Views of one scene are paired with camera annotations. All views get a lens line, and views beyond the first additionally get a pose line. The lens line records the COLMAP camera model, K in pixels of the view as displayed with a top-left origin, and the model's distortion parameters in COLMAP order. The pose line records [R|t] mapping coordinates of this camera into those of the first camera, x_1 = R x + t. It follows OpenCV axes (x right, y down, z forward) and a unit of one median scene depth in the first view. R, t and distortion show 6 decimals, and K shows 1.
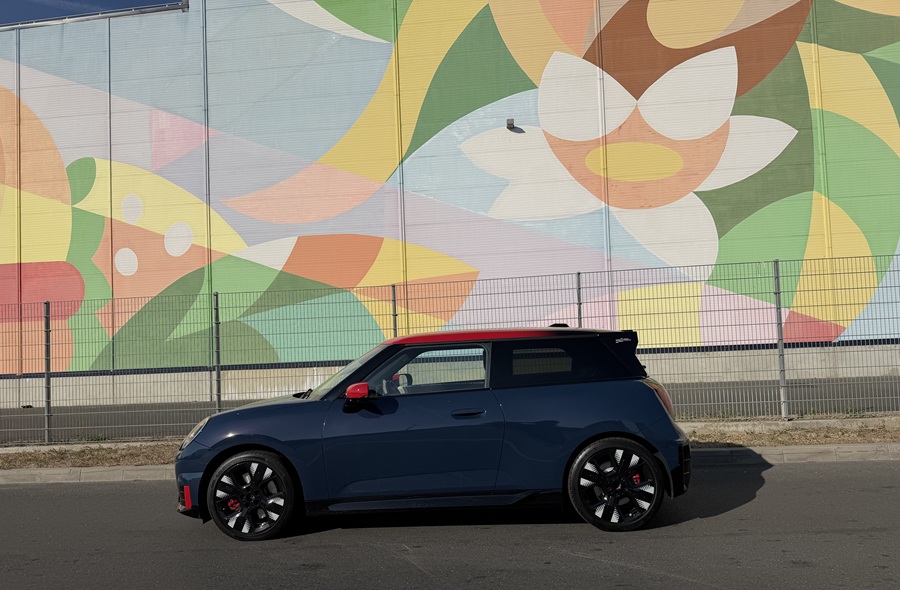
lens RADIAL K [[623.7, 0, 457.0], [0, 623.7, 342.1], [0, 0, 1]] dist [0.086280, -0.127564]
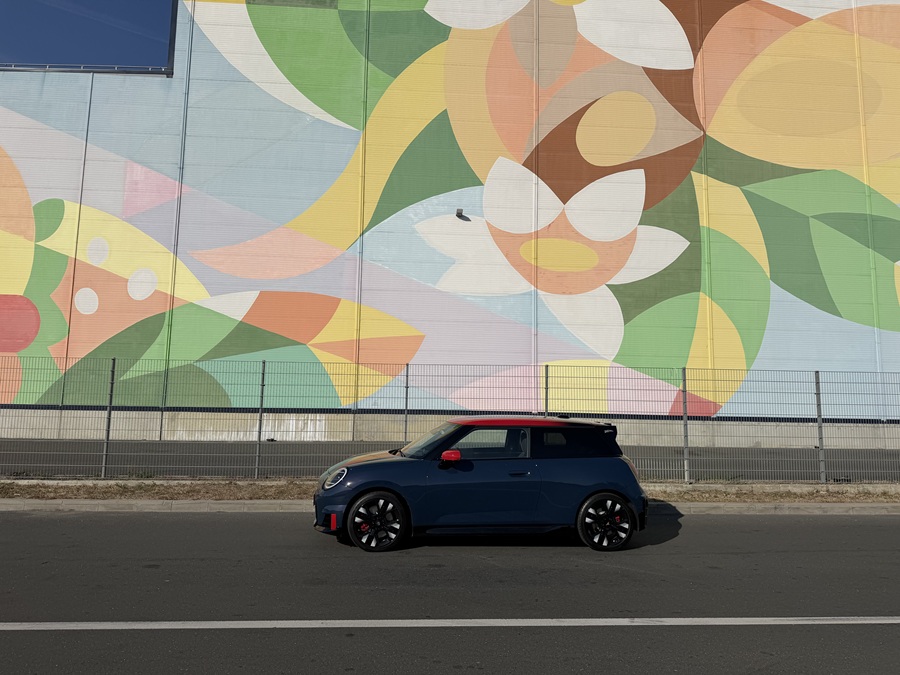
lens RADIAL K [[619.8, 0, 450.0], [0, 619.8, 337.5], [0, 0, 1]] dist [0.131402, -0.202872]
pose [[0.986100, 0.074135, 0.148696, -0.088313], [-0.062184, 0.994568, -0.083474, -0.018568], [-0.154076, 0.073067, 0.985354, -0.121528]]
